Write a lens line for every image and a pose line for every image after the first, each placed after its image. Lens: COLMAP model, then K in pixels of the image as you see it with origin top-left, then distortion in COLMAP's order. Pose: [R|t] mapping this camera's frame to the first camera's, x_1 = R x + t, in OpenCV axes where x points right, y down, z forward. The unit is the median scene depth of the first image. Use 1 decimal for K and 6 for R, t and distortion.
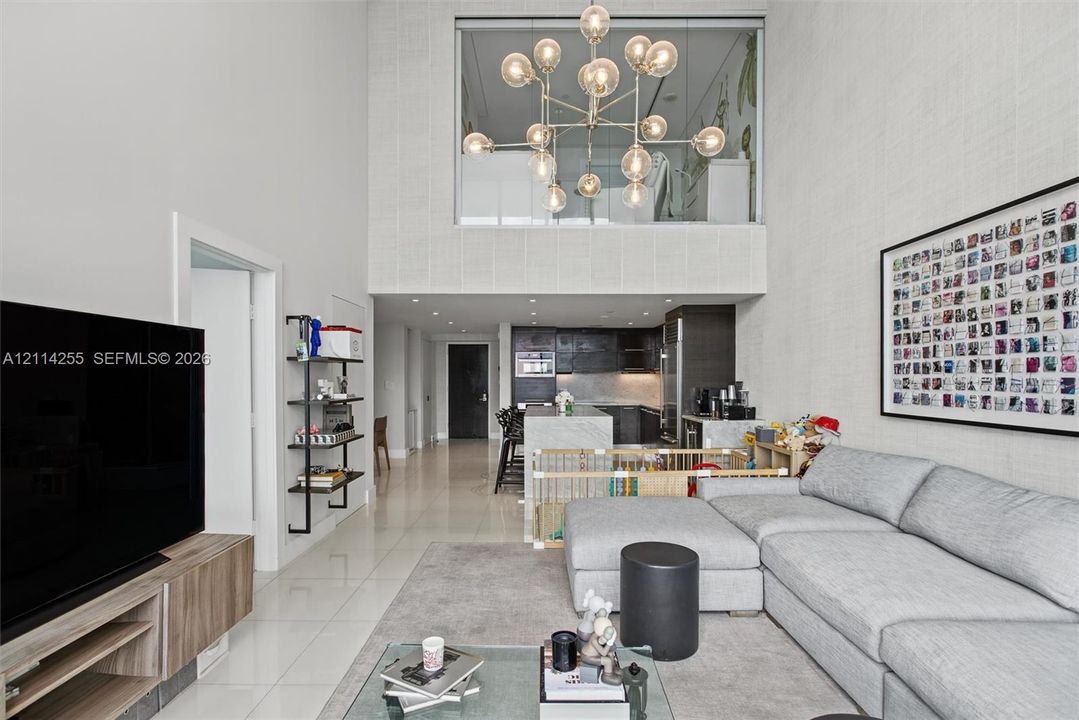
lens RADIAL K [[555.5, 0, 539.5], [0, 555.5, 360.0], [0, 0, 1]] dist [0.000172, 0.000297]
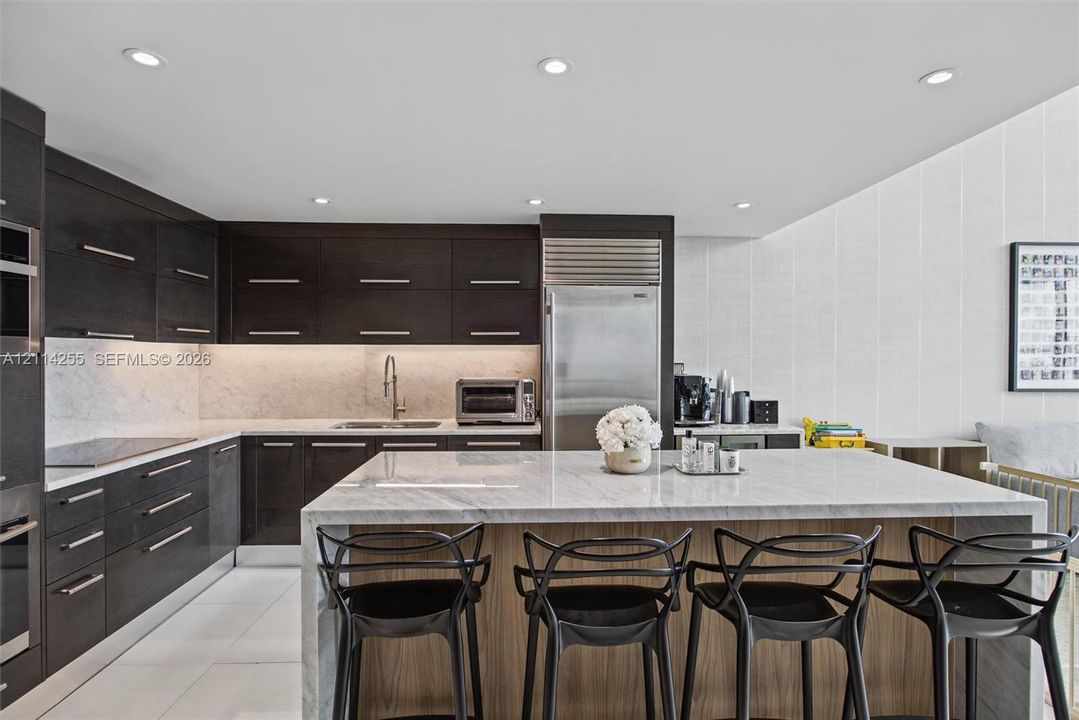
lens RADIAL K [[558.3, 0, 539.5], [0, 558.3, 360.0], [0, 0, 1]] dist [-0.020147, 0.011646]
pose [[-0.039768, -0.001729, 0.999207, -0.509976], [-0.033050, 0.999454, 0.000414, 0.077745], [-0.998662, -0.033007, -0.039803, 2.245099]]
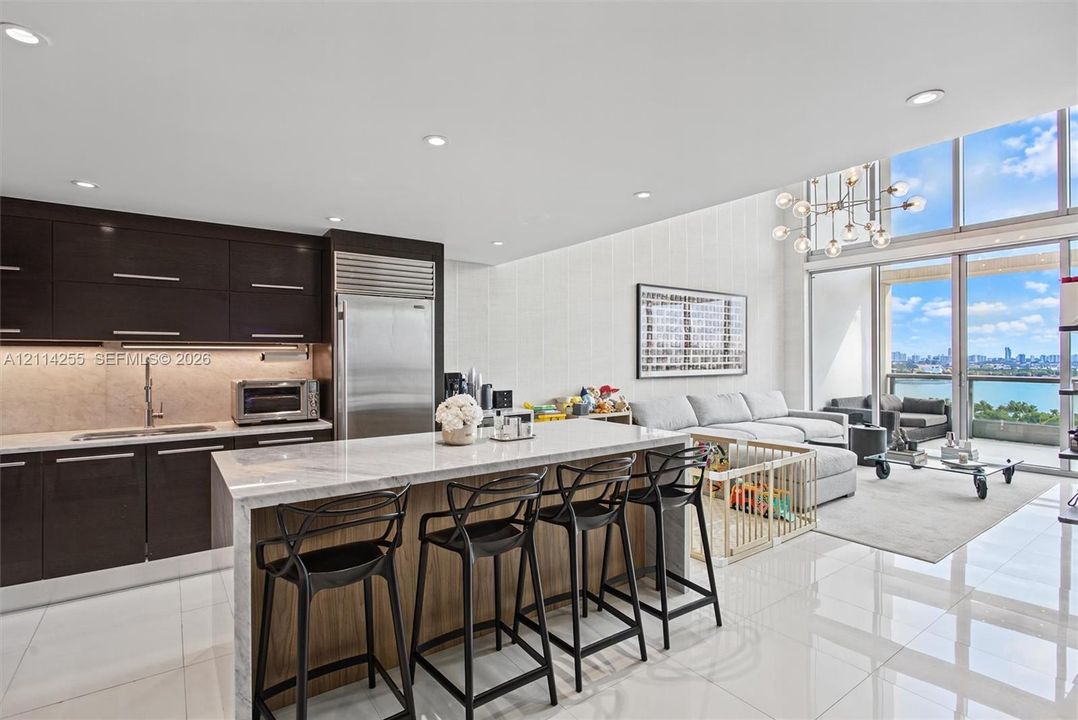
lens RADIAL K [[524.3, 0, 539.0], [0, 524.3, 360.0], [0, 0, 1]] dist [-0.001347, 0.000259]
pose [[-0.583221, 0.001490, 0.812312, -0.595991], [-0.021048, 0.999635, -0.016946, 0.085434], [-0.812041, -0.026980, -0.582976, 2.486385]]
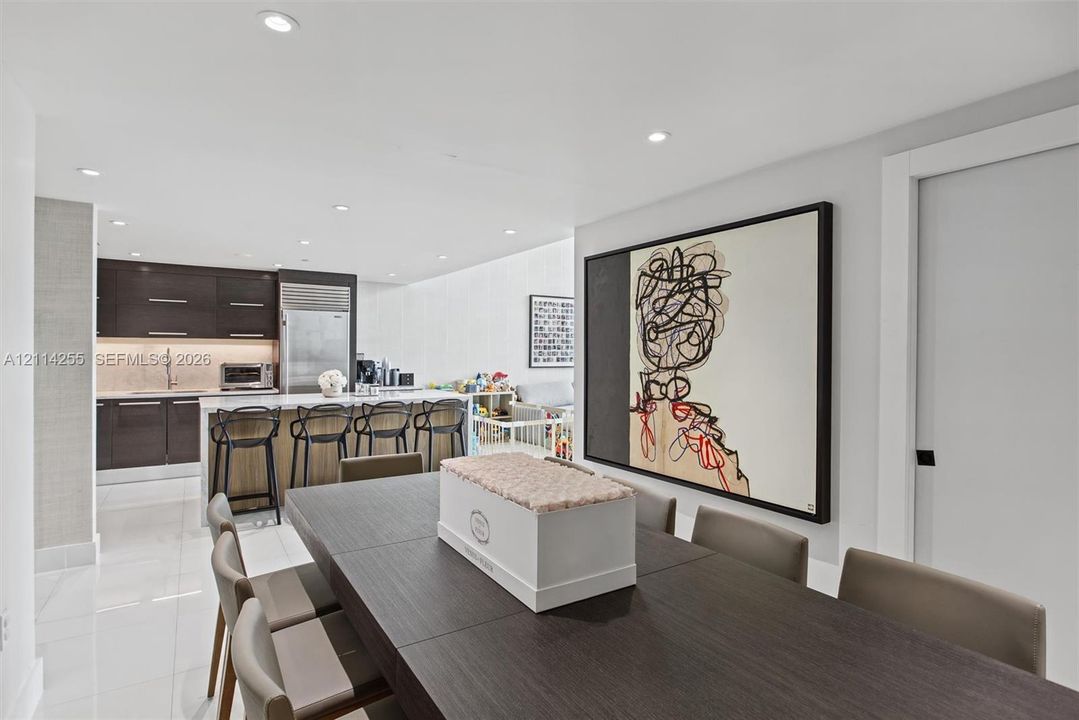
lens RADIAL K [[555.5, 0, 539.5], [0, 555.5, 360.0], [0, 0, 1]] dist [0.000172, 0.000297]
pose [[-0.534659, -0.012946, 0.844969, -1.485927], [-0.032388, 0.999462, -0.005181, 0.088963], [-0.844447, -0.030137, -0.534791, 2.456314]]
